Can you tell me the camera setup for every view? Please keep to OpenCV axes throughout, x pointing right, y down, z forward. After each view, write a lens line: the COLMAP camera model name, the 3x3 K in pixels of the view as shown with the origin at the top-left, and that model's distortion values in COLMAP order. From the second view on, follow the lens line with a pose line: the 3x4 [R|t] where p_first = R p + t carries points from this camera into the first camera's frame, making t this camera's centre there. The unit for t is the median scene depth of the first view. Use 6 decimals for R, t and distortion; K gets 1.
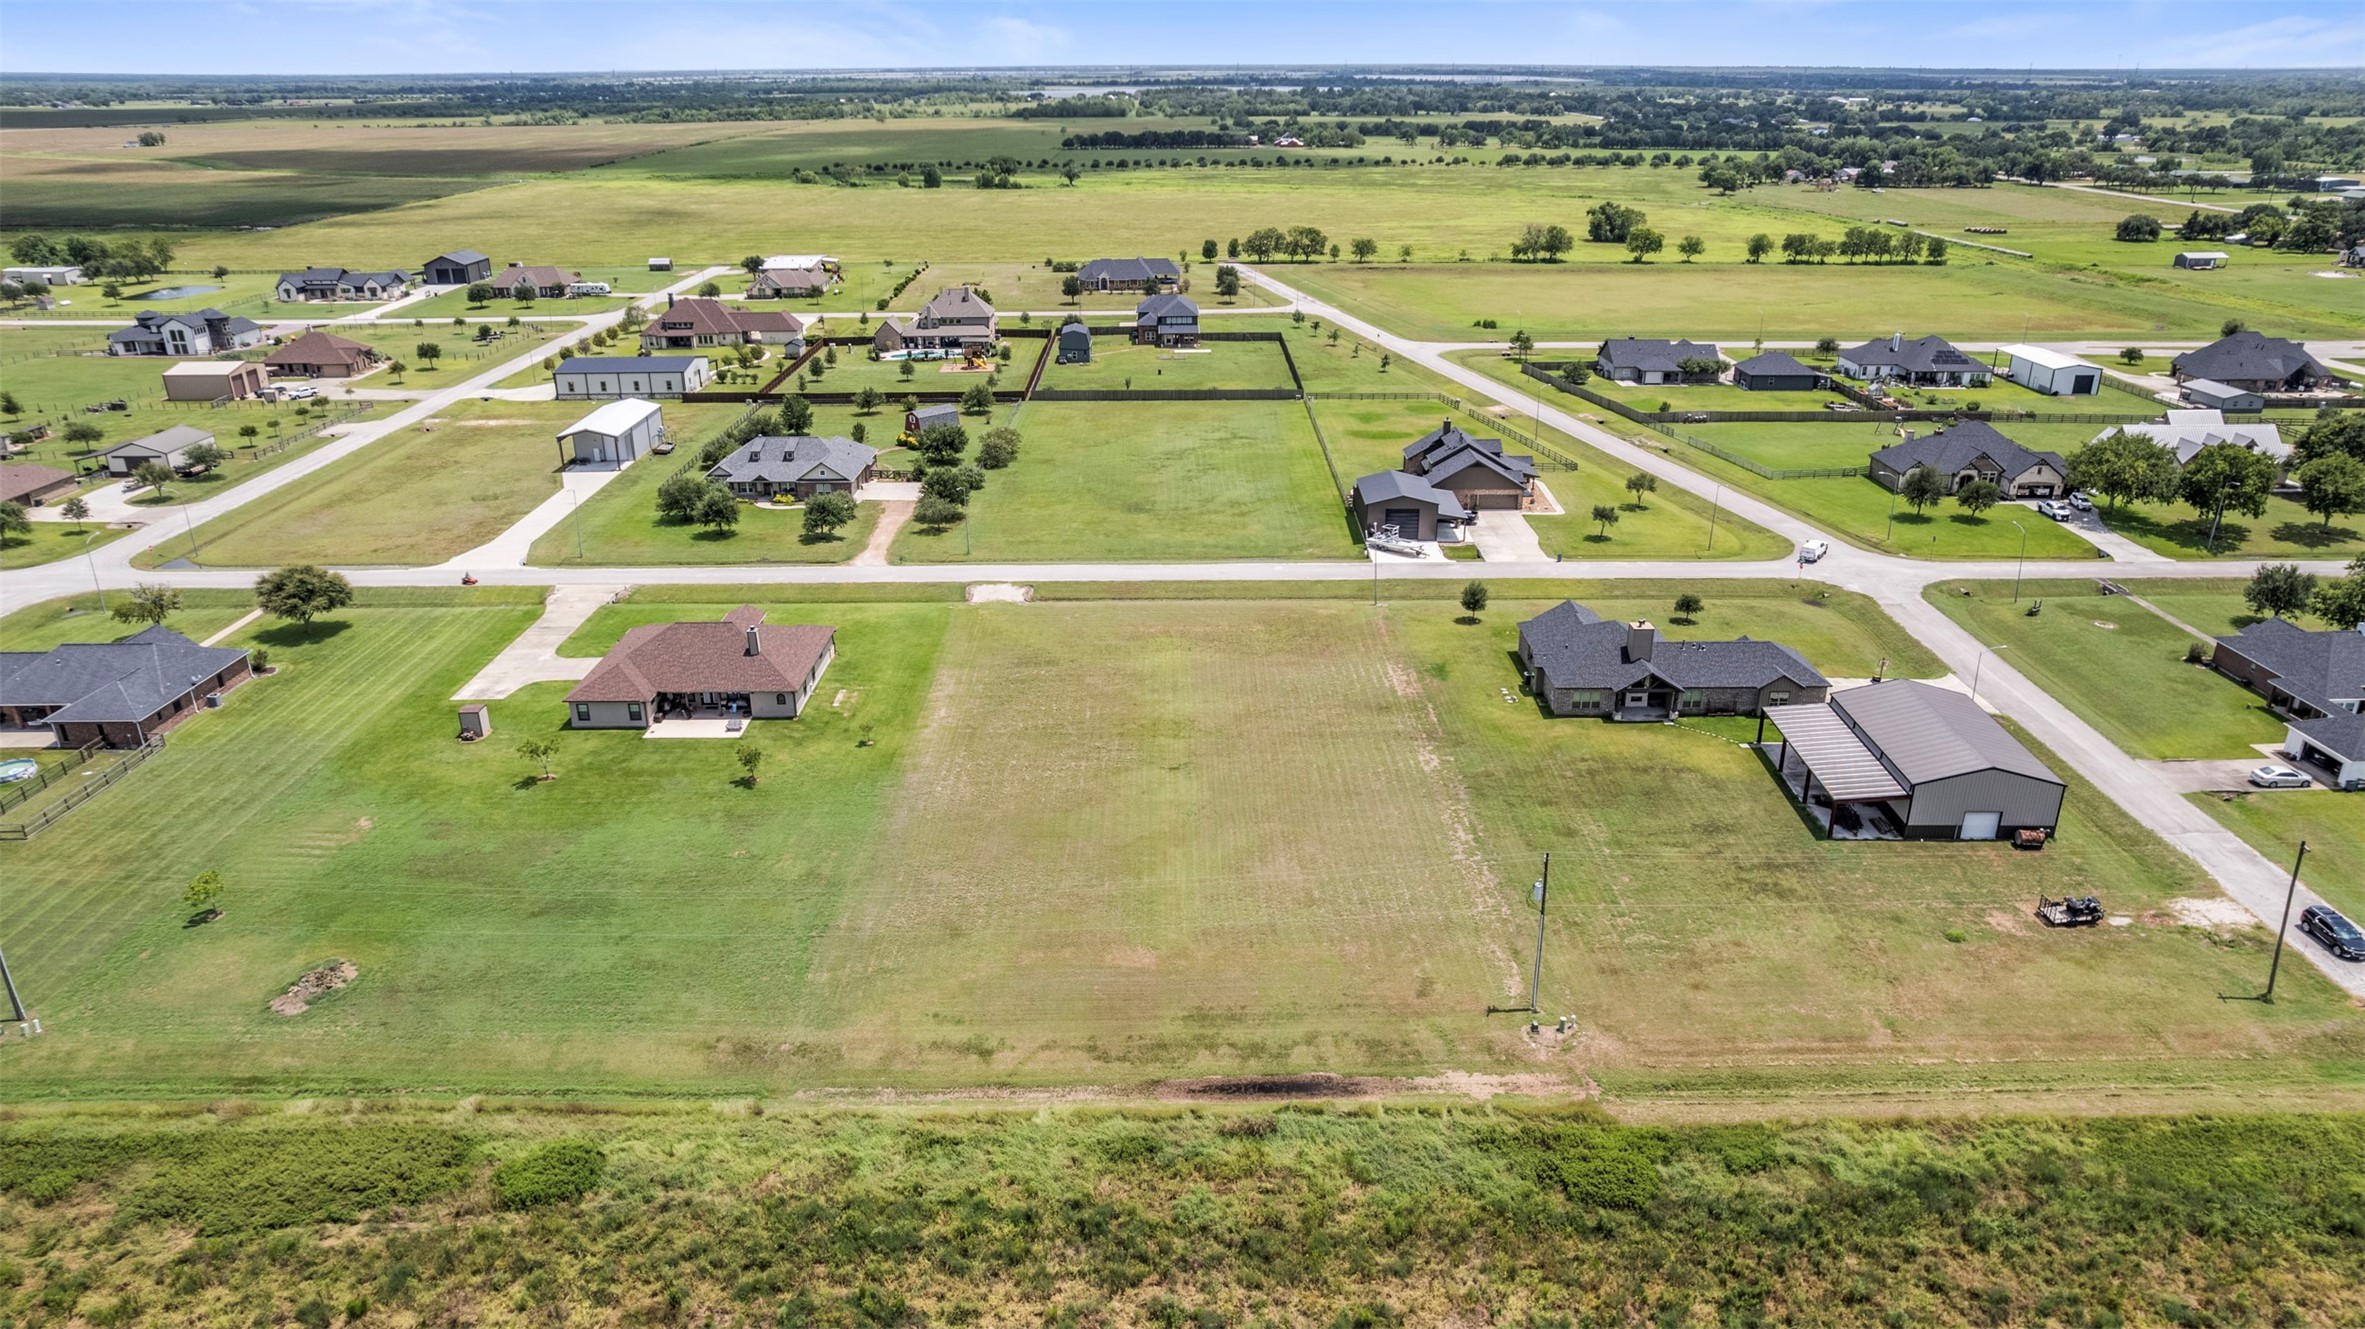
lens RADIAL K [[1511.4, 0, 1195.6], [0, 1511.4, 661.7], [0, 0, 1]] dist [-0.075439, 0.066622]
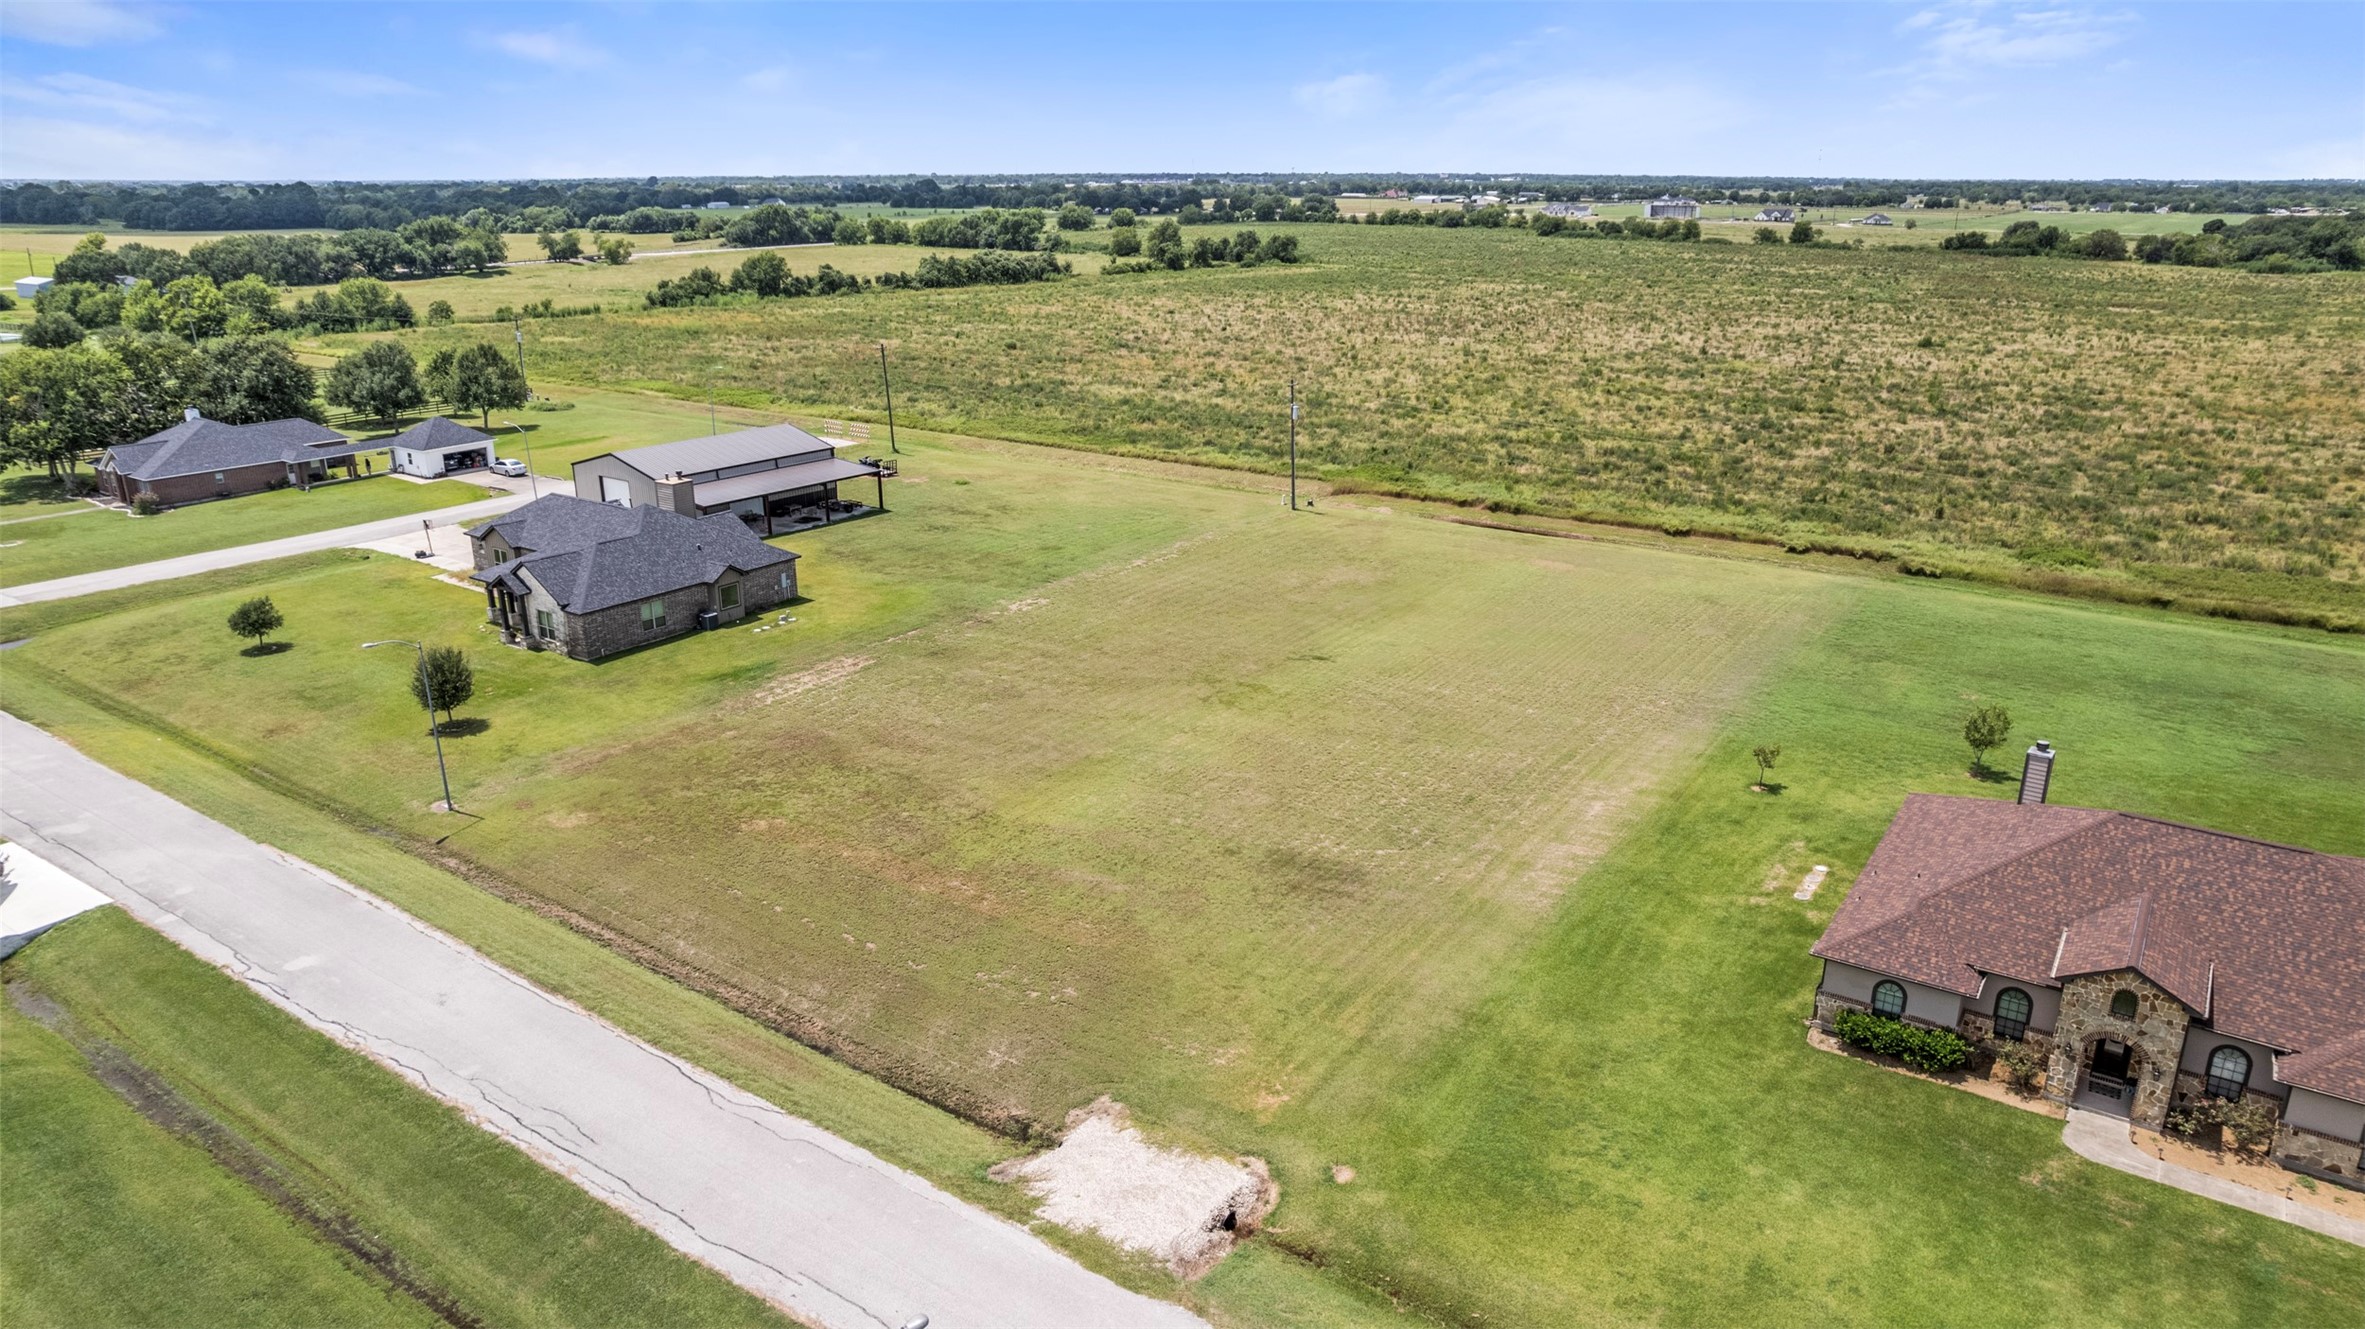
lens RADIAL K [[1520.2, 0, 1195.3], [0, 1520.2, 642.3], [0, 0, 1]] dist [-0.079918, 0.072072]
pose [[-0.816591, -0.168745, 0.552000, -0.324132], [0.218969, 0.794270, 0.566734, -0.317309], [-0.534070, 0.583661, -0.611644, 1.339955]]
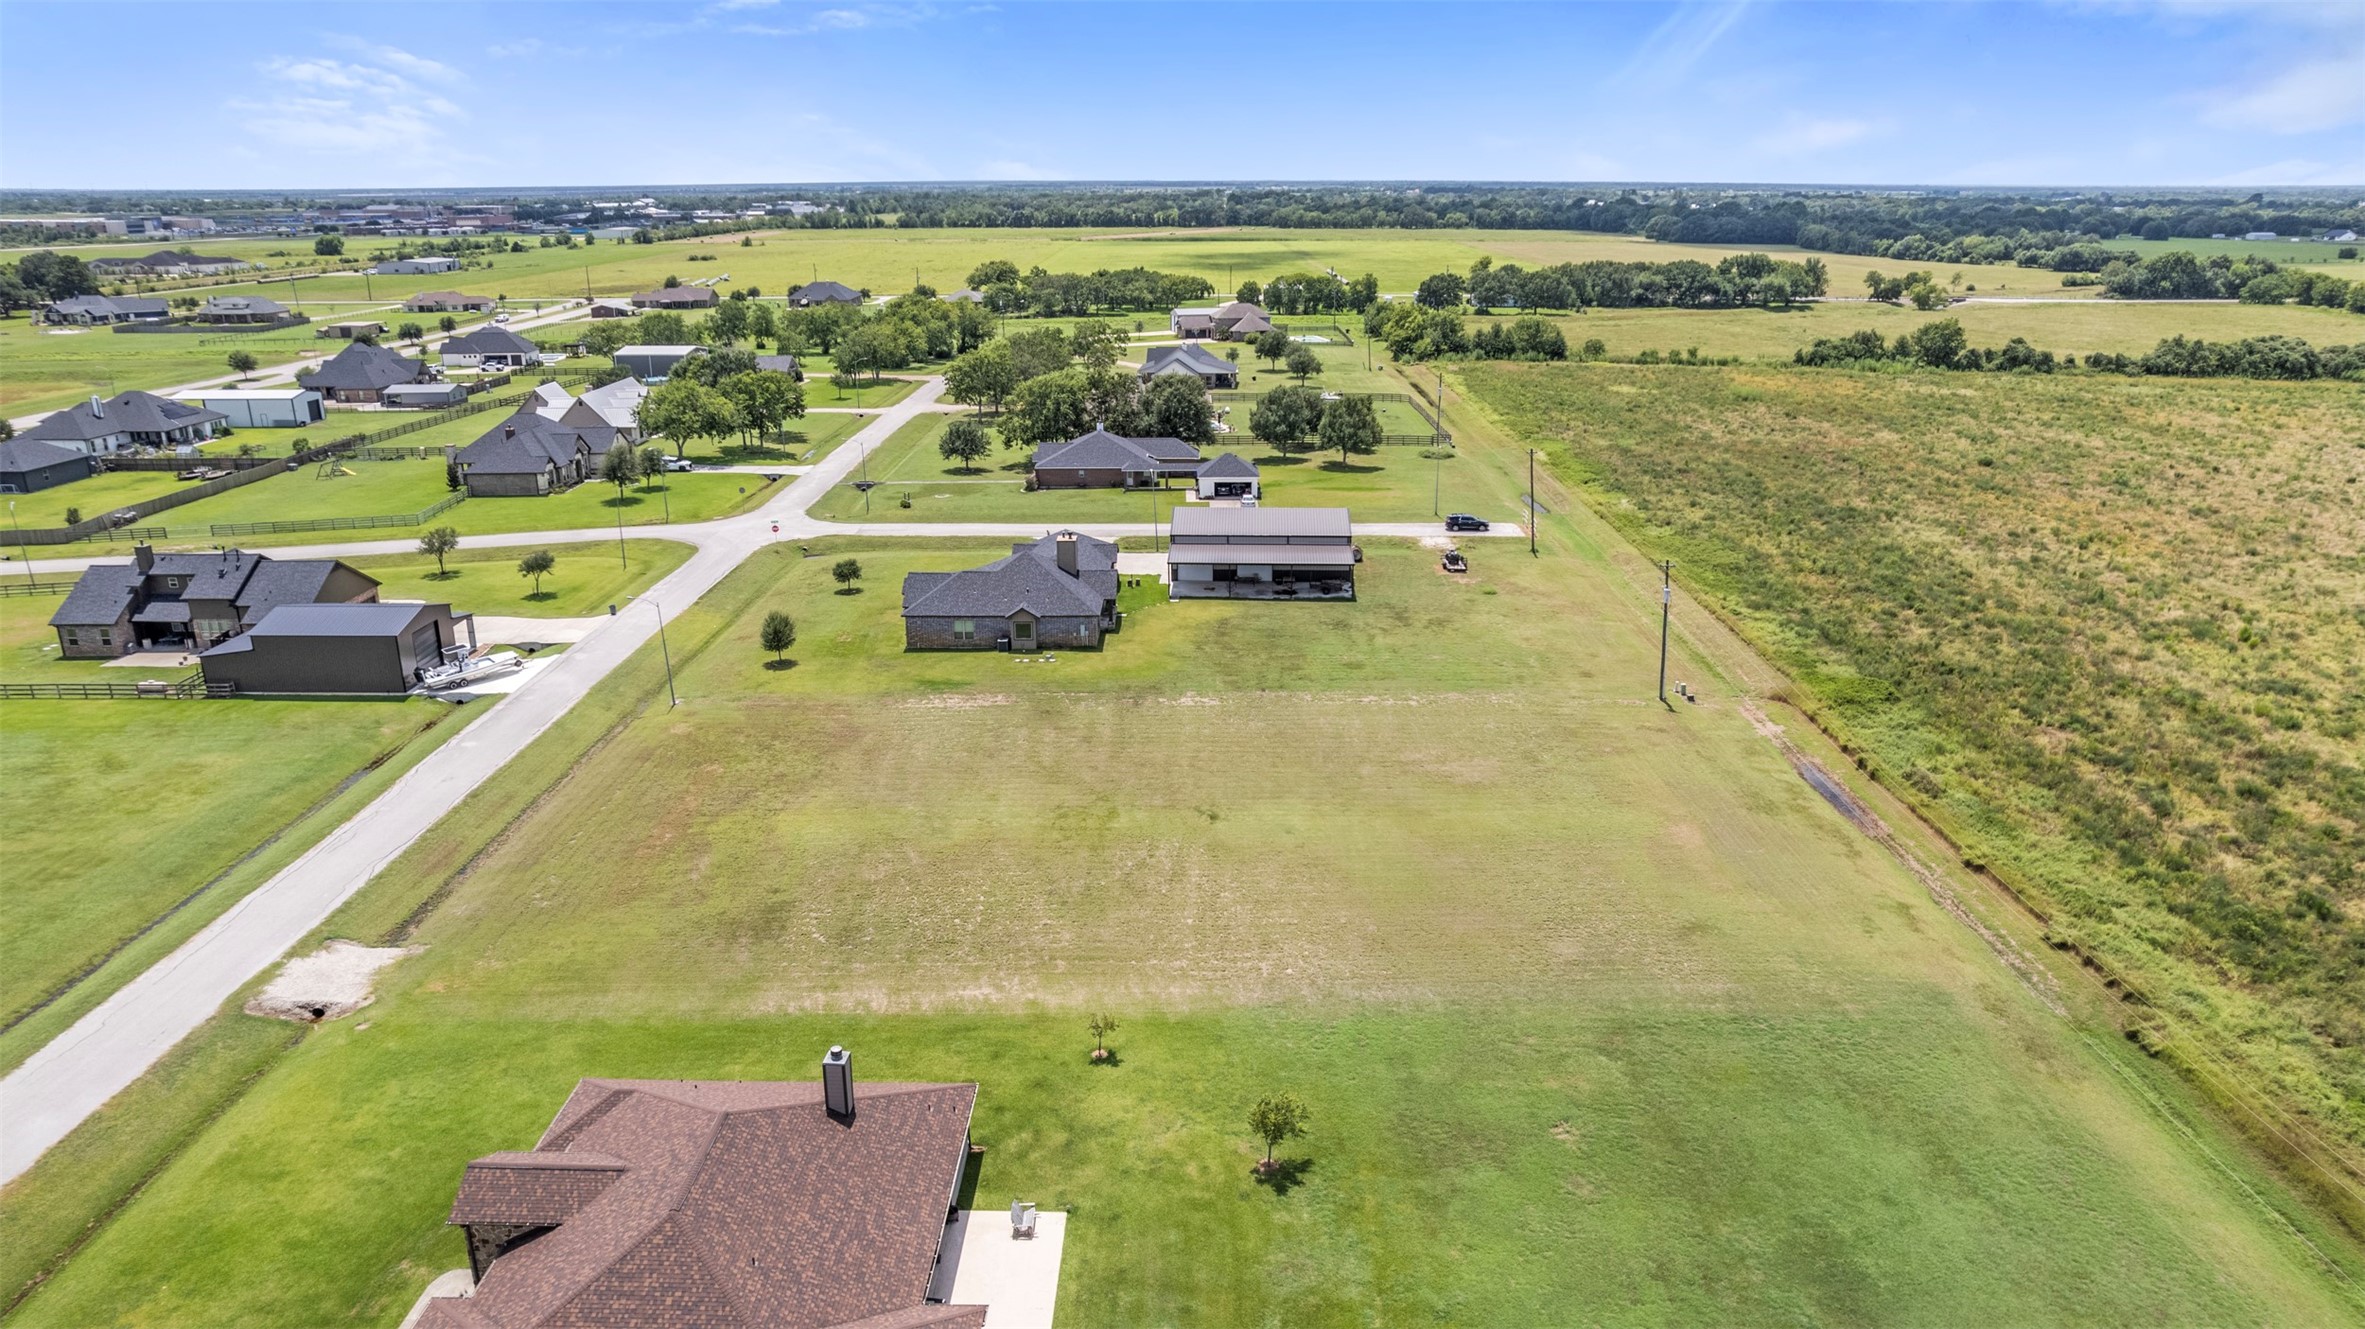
lens RADIAL K [[1511.4, 0, 1195.6], [0, 1511.4, 661.7], [0, 0, 1]] dist [-0.075439, 0.066622]
pose [[0.011388, -0.304251, 0.952524, -0.641115], [0.374834, 0.884424, 0.278018, -0.189552], [-0.927022, 0.353872, 0.124115, 0.819152]]
